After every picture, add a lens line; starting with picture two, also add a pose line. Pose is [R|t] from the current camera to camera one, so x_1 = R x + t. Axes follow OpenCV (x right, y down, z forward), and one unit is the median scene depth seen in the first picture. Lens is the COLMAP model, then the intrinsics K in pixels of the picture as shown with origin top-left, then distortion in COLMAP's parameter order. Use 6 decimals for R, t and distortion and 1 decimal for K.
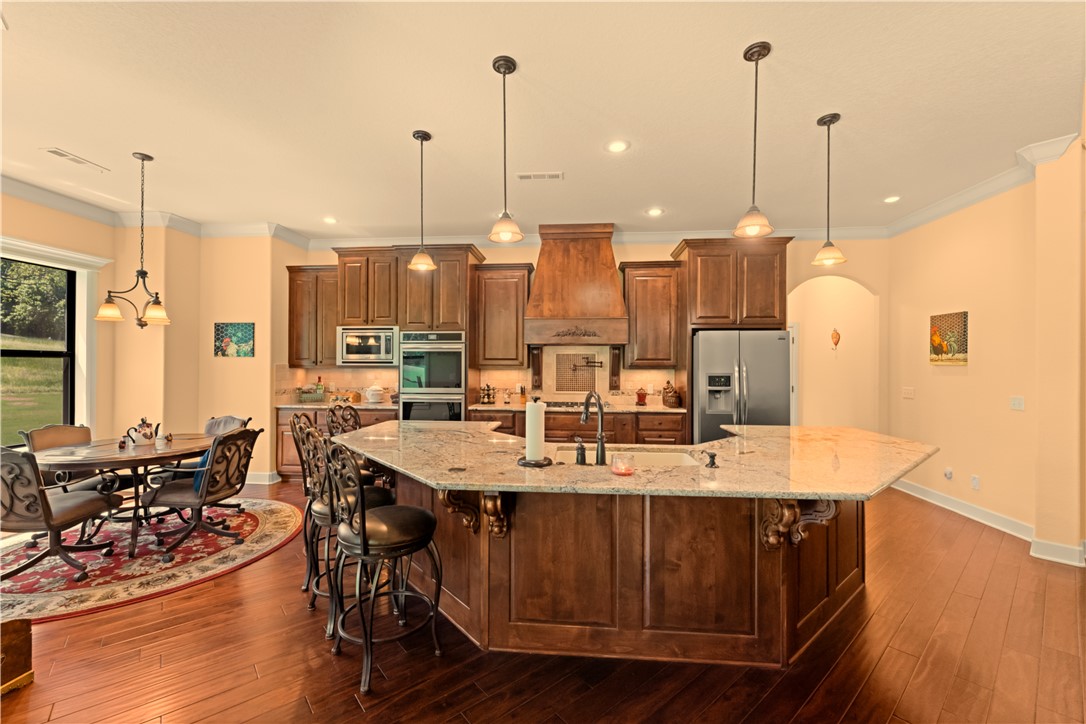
lens RADIAL K [[442.2, 0, 537.4], [0, 442.2, 366.6], [0, 0, 1]] dist [-0.000997, -0.000082]
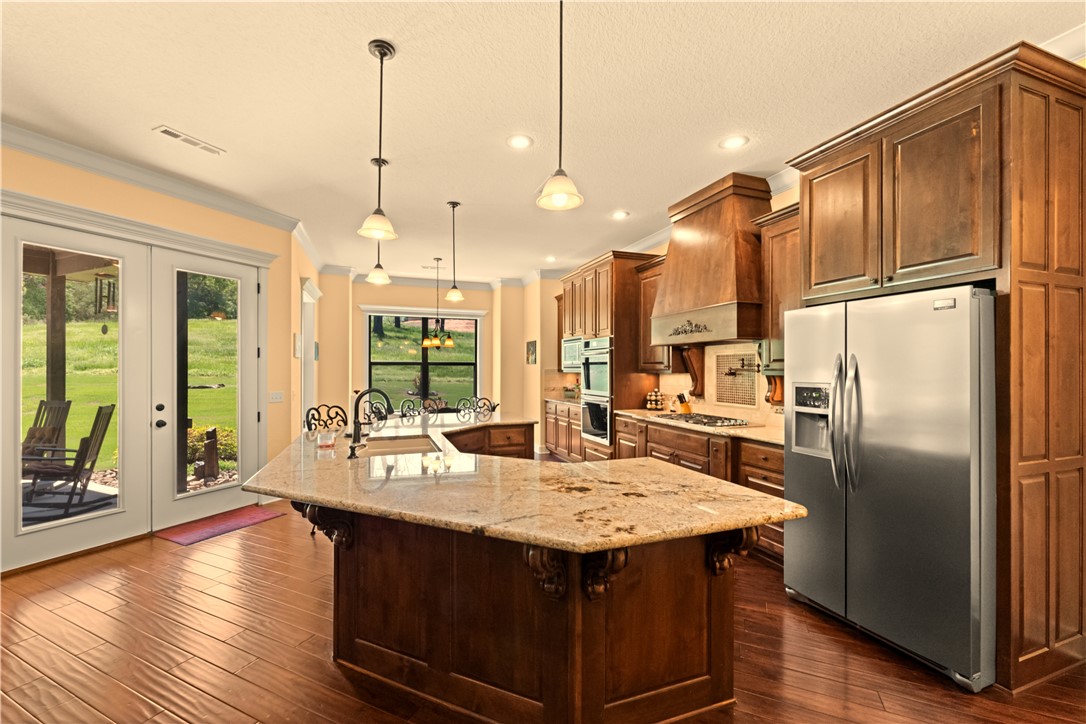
lens RADIAL K [[442.2, 0, 537.4], [0, 442.2, 366.6], [0, 0, 1]] dist [-0.000997, -0.000082]
pose [[0.424250, -0.008069, -0.905509, 0.675367], [0.000498, 0.999962, -0.008678, -0.000871], [0.905545, 0.003231, 0.424238, 0.393766]]
